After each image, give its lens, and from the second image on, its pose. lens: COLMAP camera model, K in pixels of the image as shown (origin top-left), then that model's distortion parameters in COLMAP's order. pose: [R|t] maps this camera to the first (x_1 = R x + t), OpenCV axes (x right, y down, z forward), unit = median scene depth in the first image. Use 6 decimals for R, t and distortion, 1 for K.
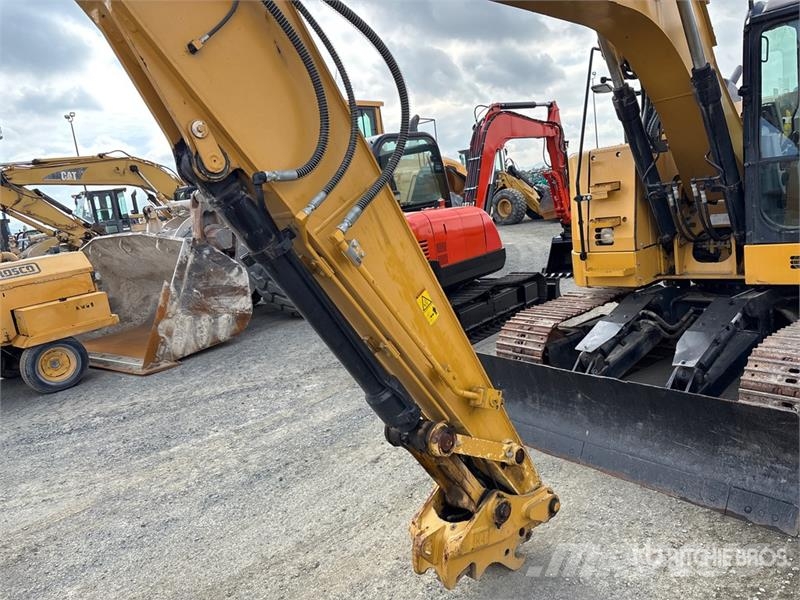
lens RADIAL K [[607.3, 0, 400.9], [0, 607.3, 301.6], [0, 0, 1]] dist [0.051309, -0.060408]
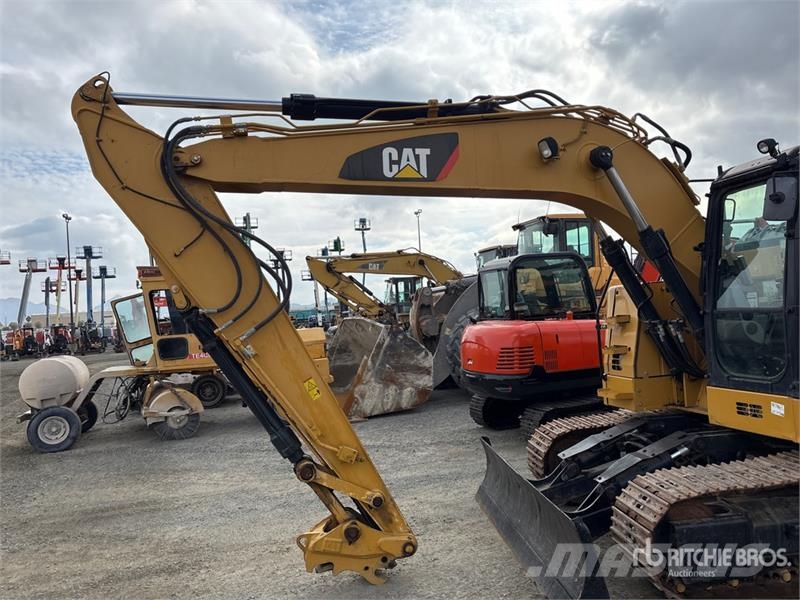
lens RADIAL K [[607.3, 0, 398.2], [0, 607.3, 305.4], [0, 0, 1]] dist [0.051309, -0.060408]
pose [[0.853574, 0.074144, -0.515668, 0.555803], [-0.140458, 0.985920, -0.090740, -0.050282], [0.501680, 0.149883, 0.851970, -0.173258]]
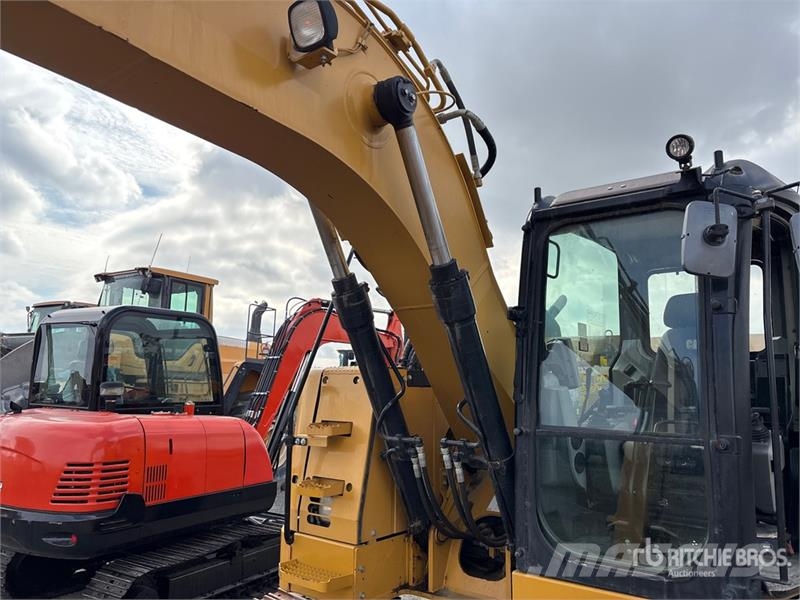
lens RADIAL K [[607.3, 0, 391.9], [0, 607.3, 305.1], [0, 0, 1]] dist [0.051309, -0.060408]
pose [[0.979507, 0.167880, 0.111278, 0.298245], [-0.124993, 0.939898, -0.317754, -0.112768], [-0.157934, 0.297334, 0.941621, 0.353203]]
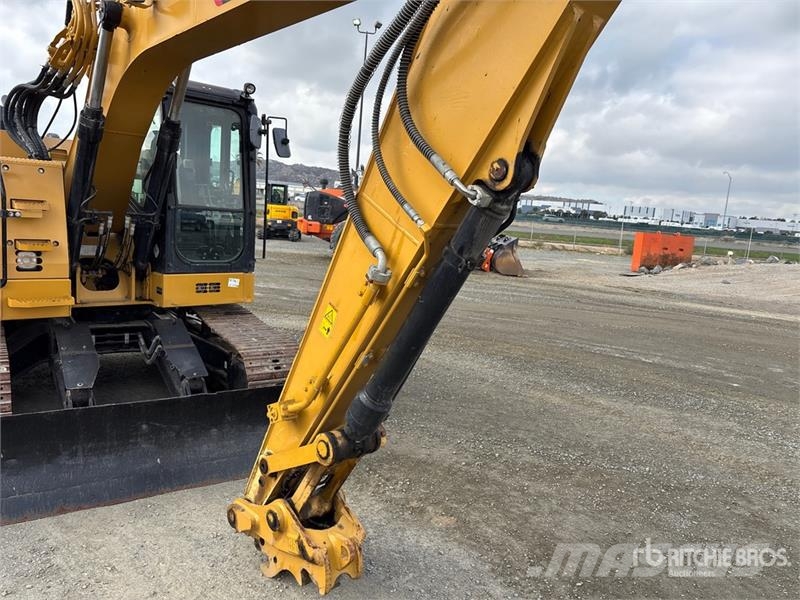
lens RADIAL K [[607.3, 0, 396.6], [0, 607.3, 300.6], [0, 0, 1]] dist [0.051309, -0.060408]
pose [[0.006803, -0.013938, 0.999880, -0.532412], [0.091359, 0.995730, 0.013259, -0.014311], [-0.995795, 0.091258, 0.008047, 0.475329]]
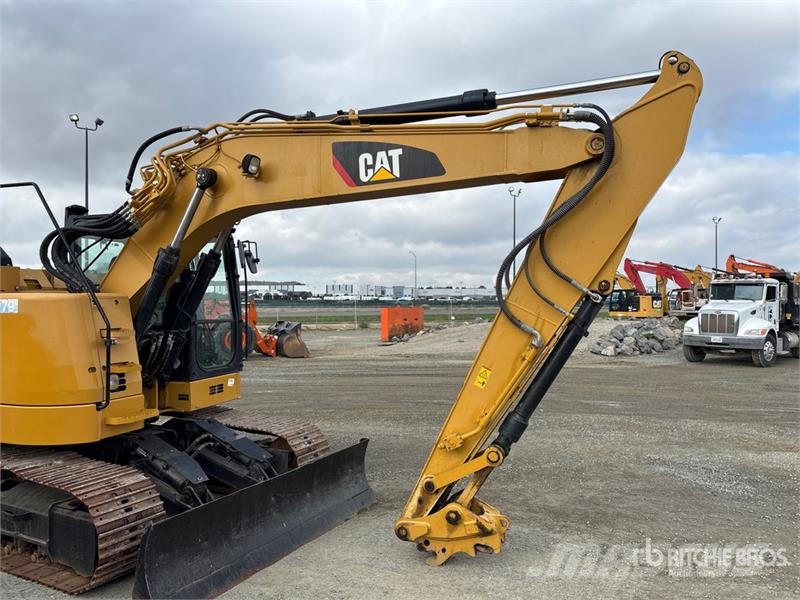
lens RADIAL K [[607.3, 0, 402.8], [0, 607.3, 301.2], [0, 0, 1]] dist [0.051309, -0.060408]
pose [[-0.442801, 0.140662, 0.885518, -0.744893], [0.219559, 0.974560, -0.045017, -0.088178], [-0.869322, 0.174490, -0.462420, 1.025782]]
